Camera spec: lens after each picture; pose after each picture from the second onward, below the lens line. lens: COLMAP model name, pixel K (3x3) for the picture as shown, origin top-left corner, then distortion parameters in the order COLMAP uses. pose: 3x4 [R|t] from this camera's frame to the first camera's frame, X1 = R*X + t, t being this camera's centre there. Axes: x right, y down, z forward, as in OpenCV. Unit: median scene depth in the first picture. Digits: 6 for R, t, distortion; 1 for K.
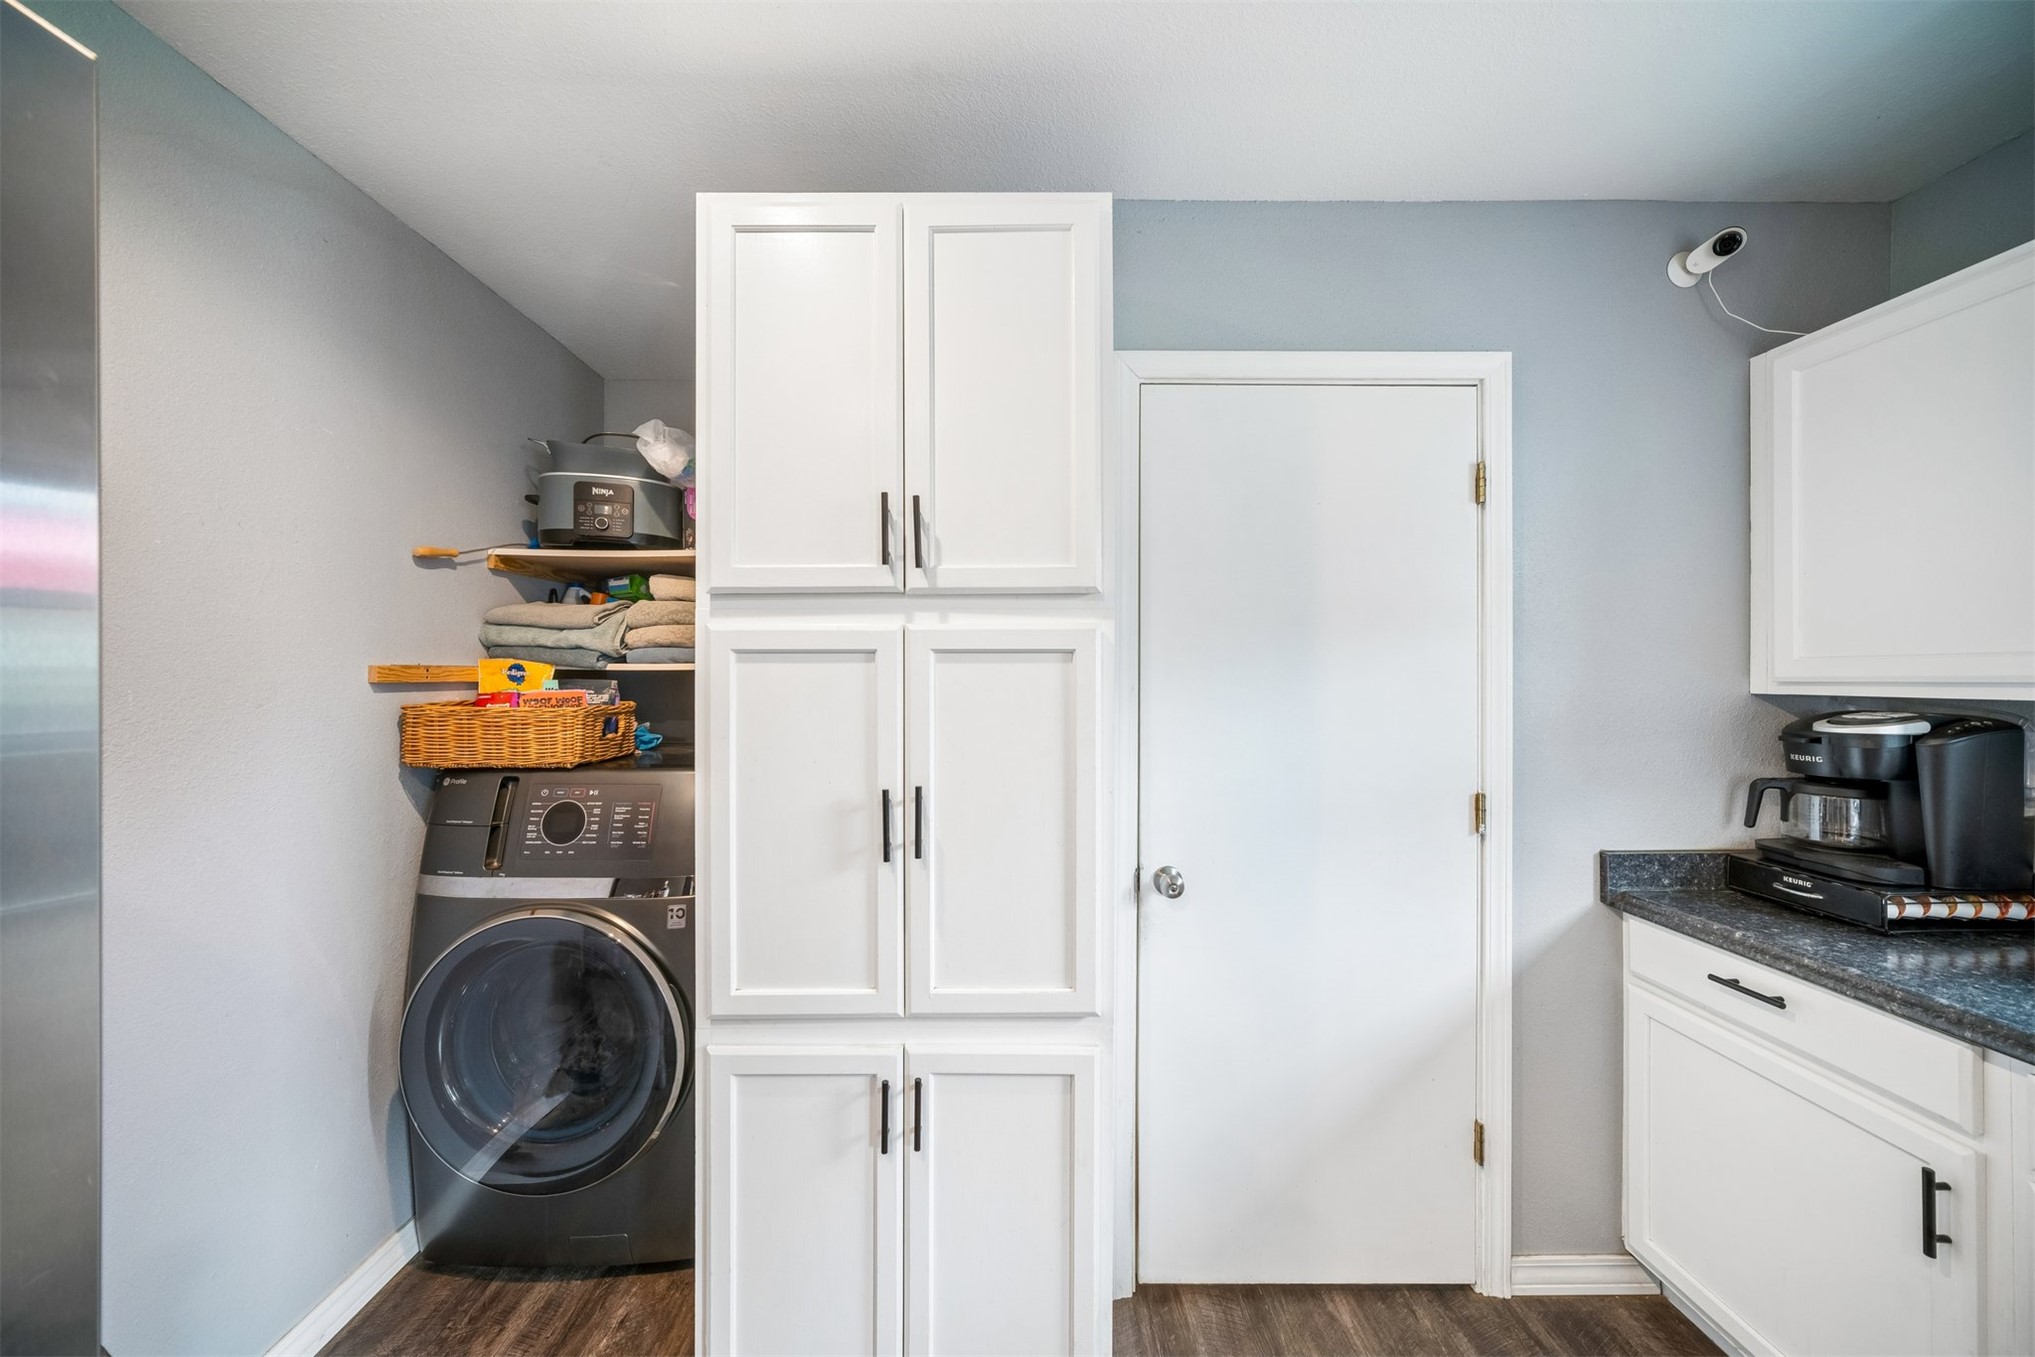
lens RADIAL K [[712.4, 0, 999.8], [0, 712.4, 672.1], [0, 0, 1]] dist [-0.021149, 0.007934]
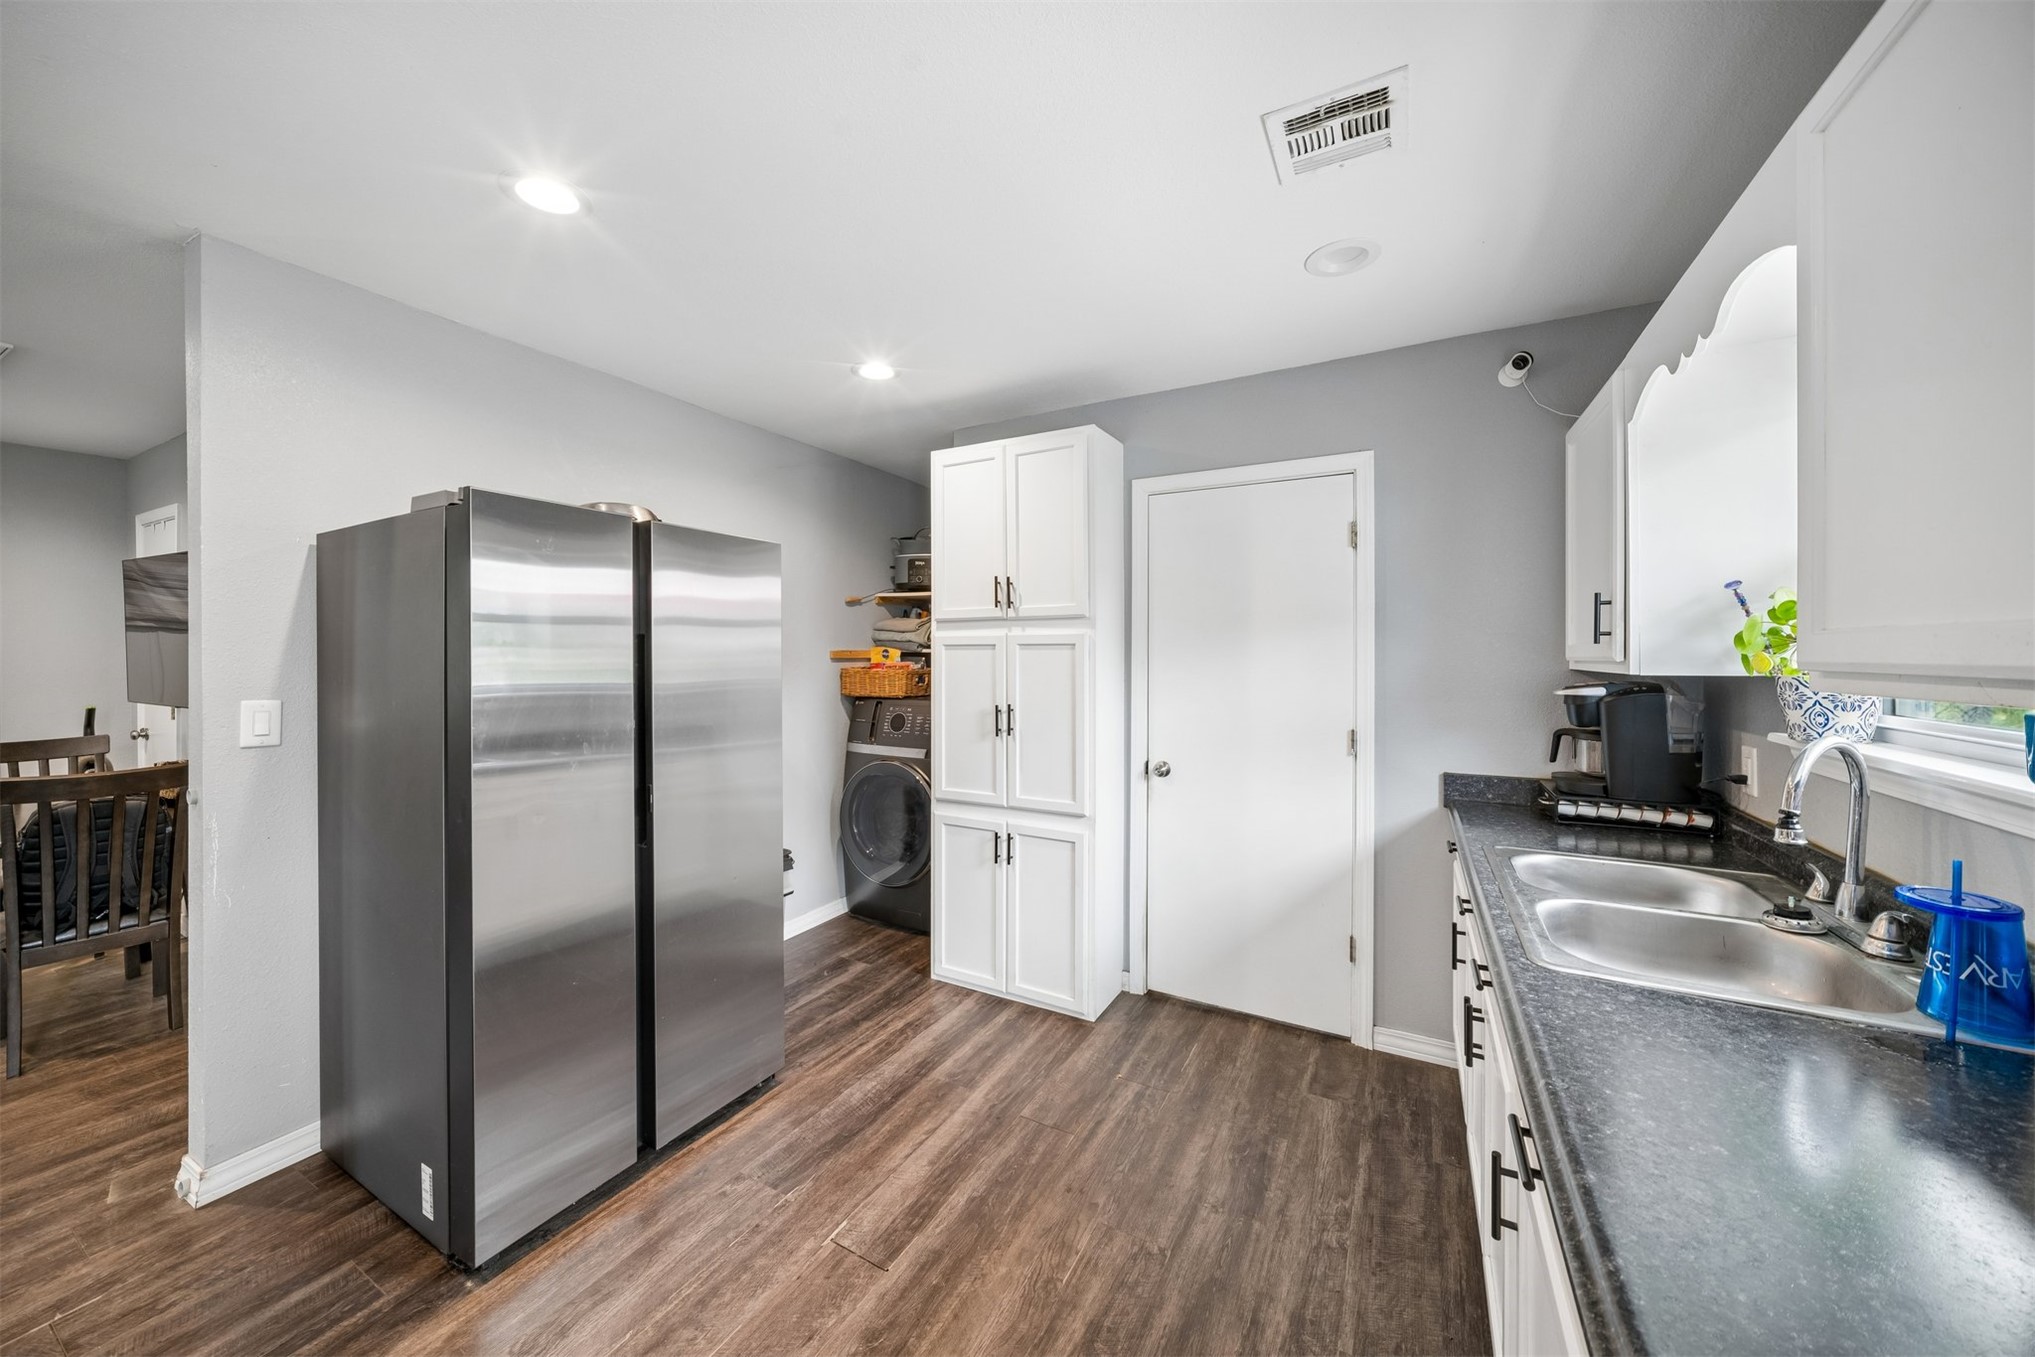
lens RADIAL K [[725.6, 0, 1001.5], [0, 725.6, 652.4], [0, 0, 1]] dist [-0.007151, 0.005380]
pose [[0.866561, -0.000967, -0.499071, 0.806745], [0.002255, 0.999996, 0.001978, -0.007714], [0.499066, -0.002840, 0.866559, -0.809699]]
